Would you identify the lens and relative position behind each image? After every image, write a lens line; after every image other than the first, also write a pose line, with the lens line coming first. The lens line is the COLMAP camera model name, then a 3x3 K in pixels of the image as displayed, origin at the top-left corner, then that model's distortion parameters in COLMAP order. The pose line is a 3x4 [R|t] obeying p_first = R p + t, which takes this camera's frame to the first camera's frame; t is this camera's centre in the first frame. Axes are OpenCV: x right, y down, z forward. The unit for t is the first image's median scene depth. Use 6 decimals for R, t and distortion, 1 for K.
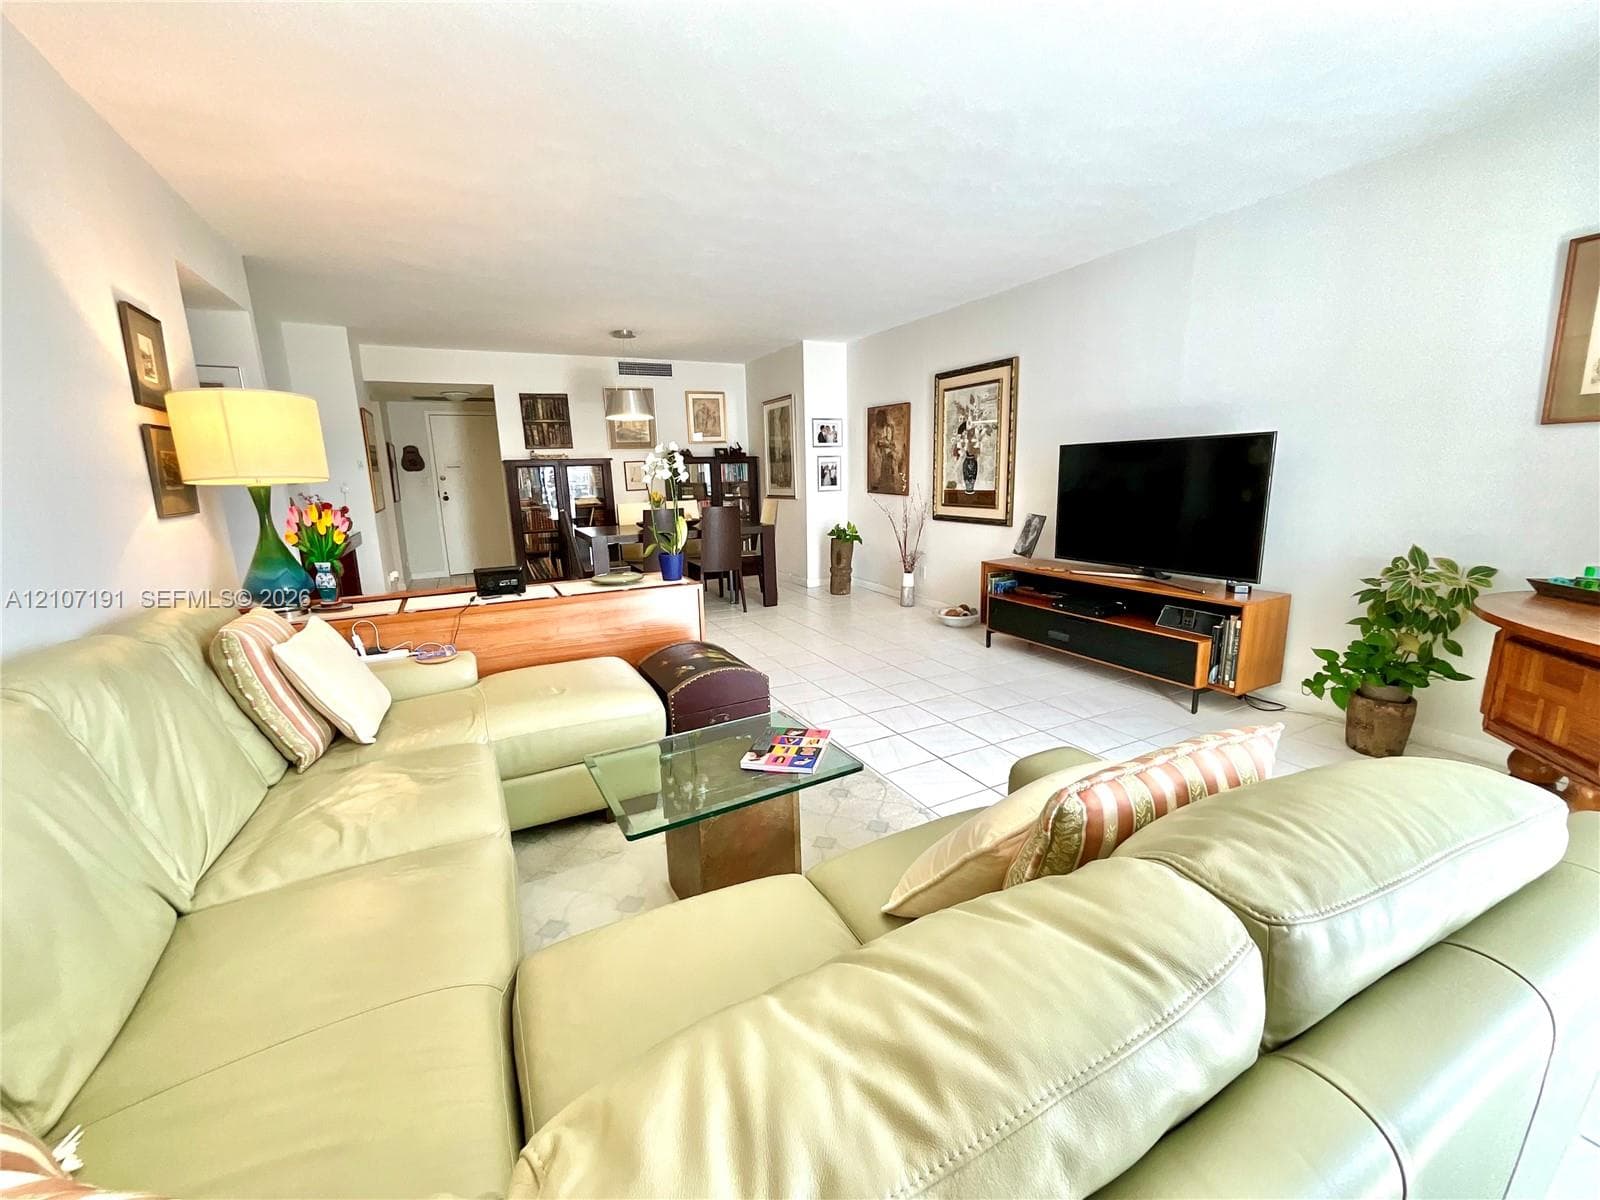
lens RADIAL K [[648.0, 0, 797.7], [0, 648.0, 602.7], [0, 0, 1]] dist [-0.000428, -0.000197]
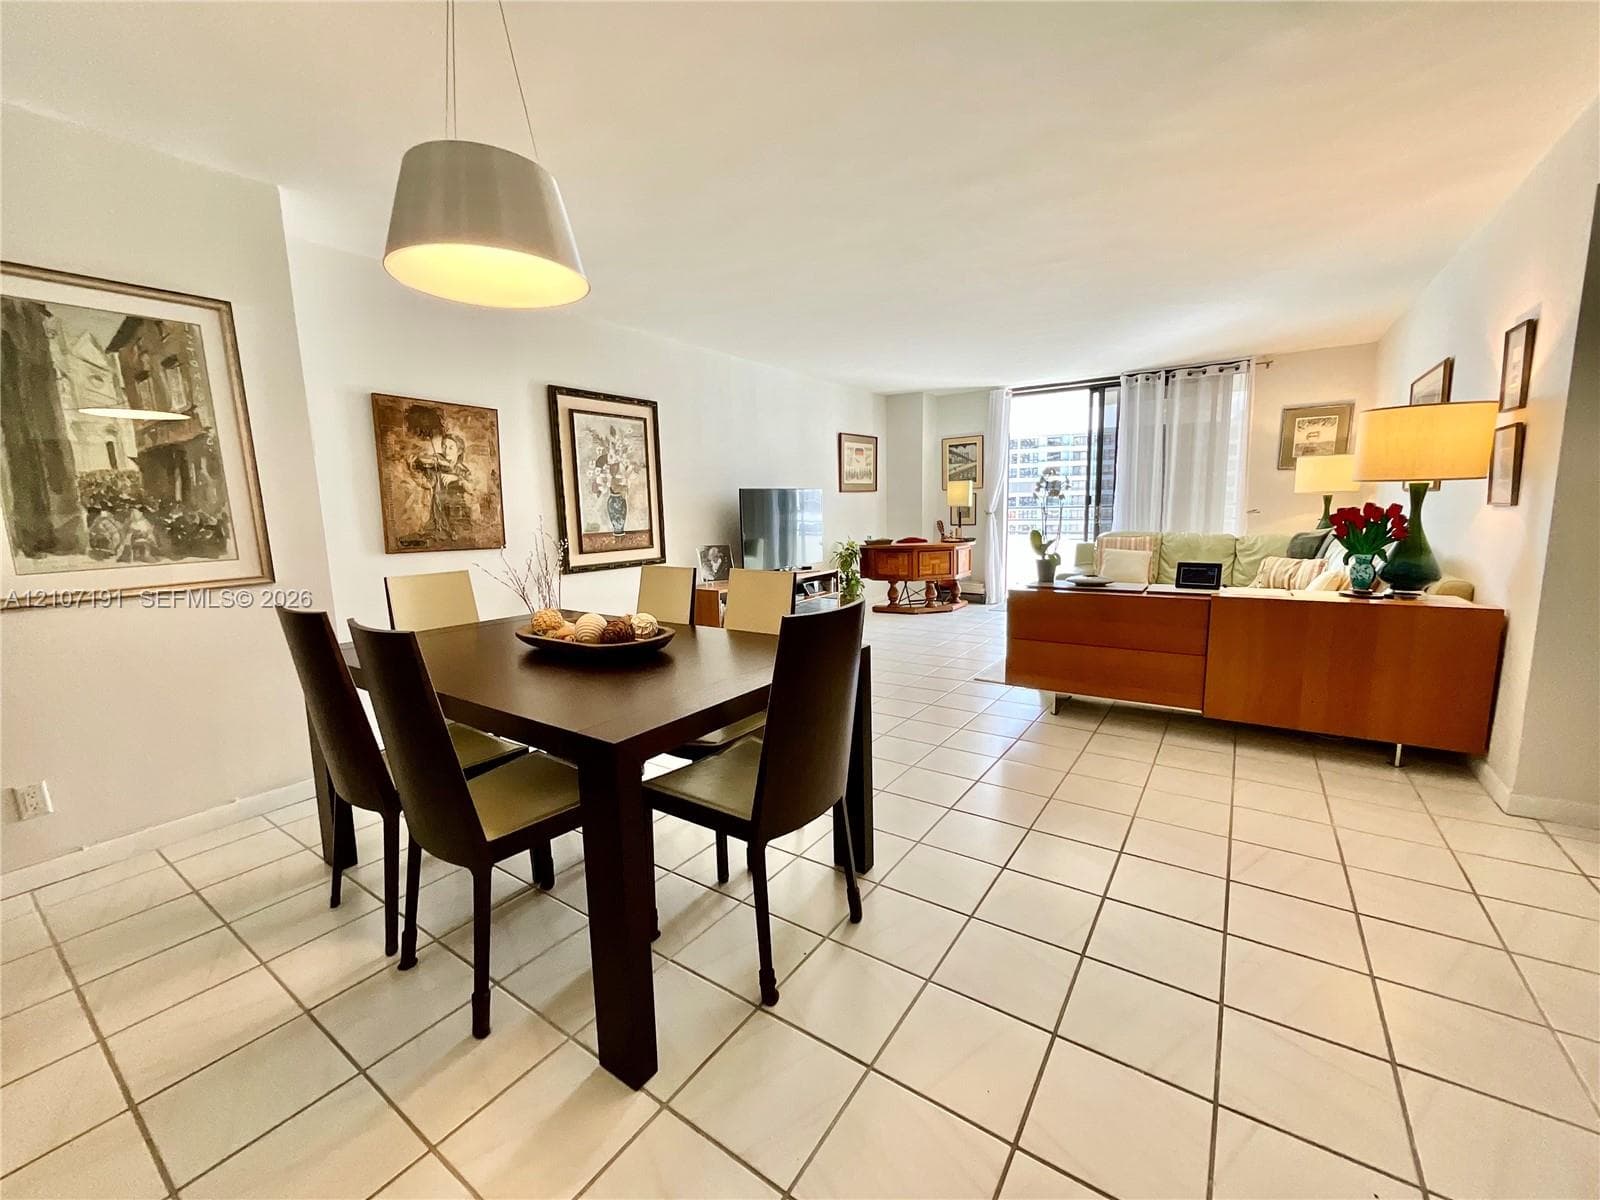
lens RADIAL K [[648.0, 0, 797.7], [0, 648.0, 602.7], [0, 0, 1]] dist [-0.000428, -0.000197]
pose [[-0.474348, -0.091904, 0.875527, -0.567428], [0.213509, 0.952832, 0.215695, -0.194900], [-0.854054, 0.289248, -0.432352, 1.065933]]
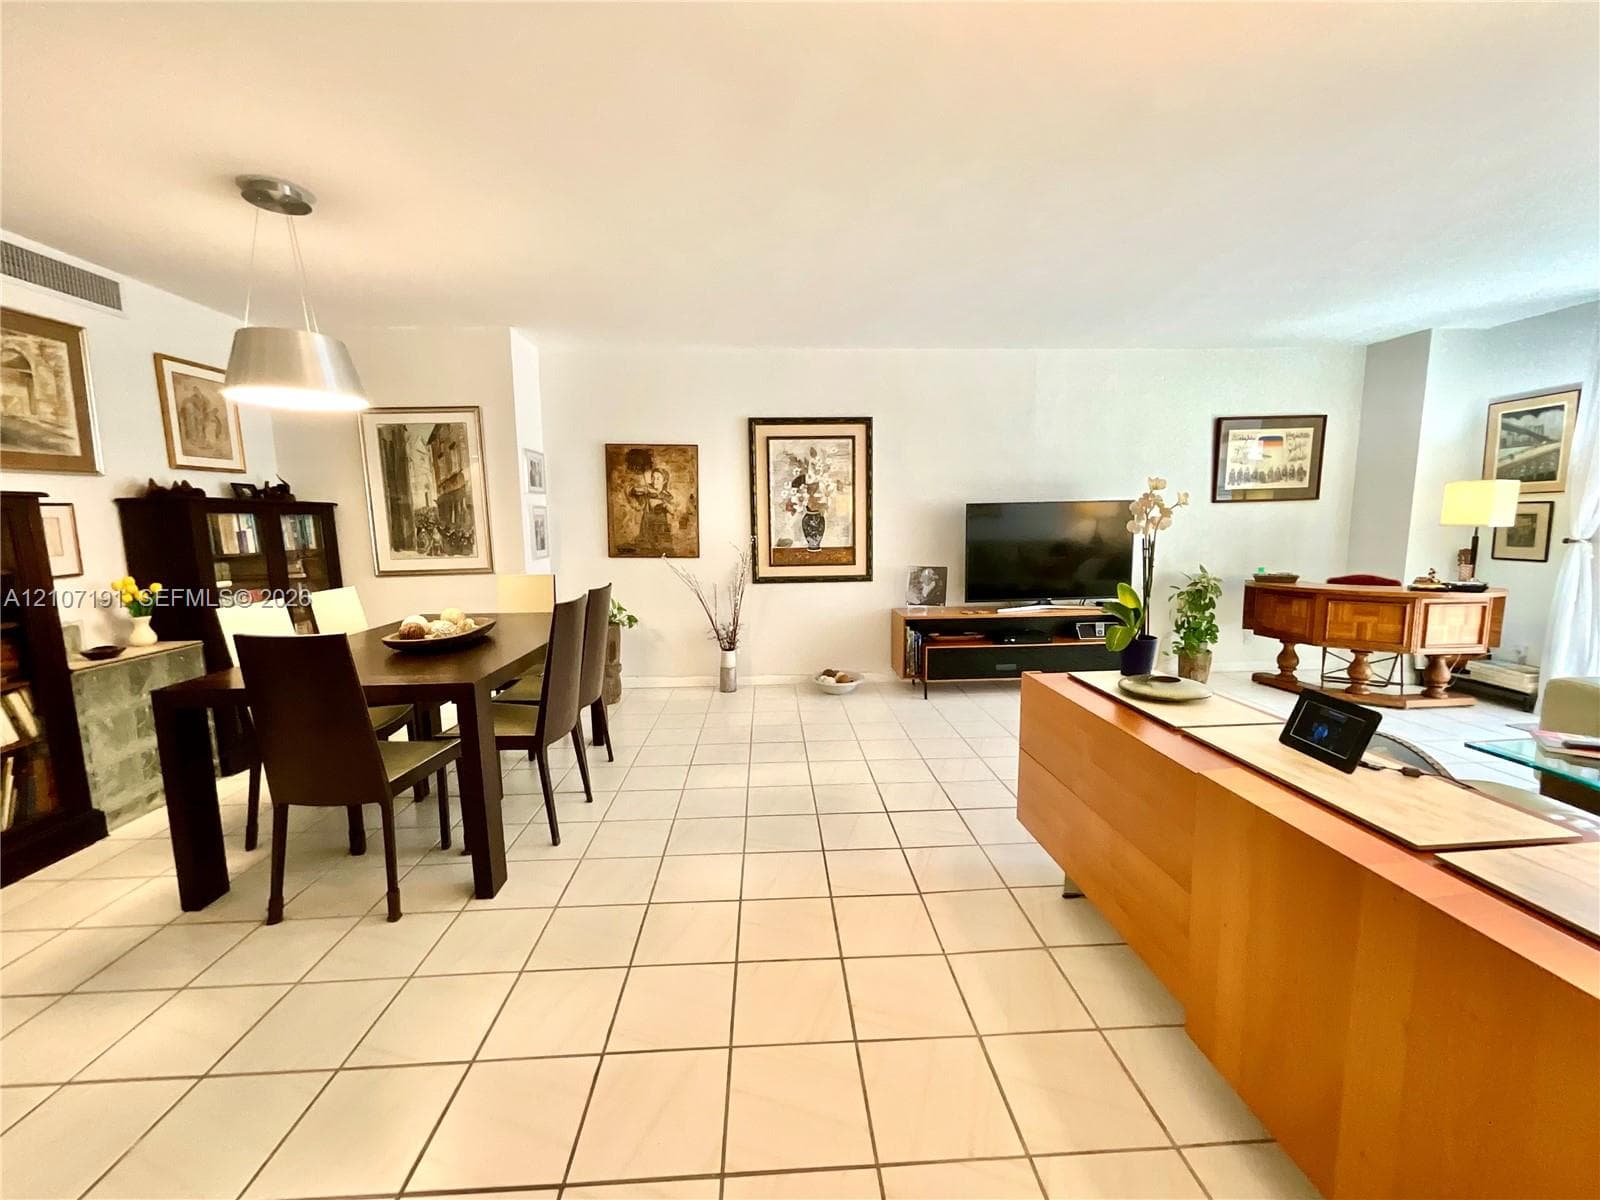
lens RADIAL K [[661.2, 0, 800.1], [0, 661.2, 604.9], [0, 0, 1]] dist [0.007911, 0.000069]
pose [[0.403287, -0.104901, 0.909041, -0.548469], [0.188215, 0.981676, 0.029784, -0.110177], [-0.895508, 0.159083, 0.415641, 0.561837]]
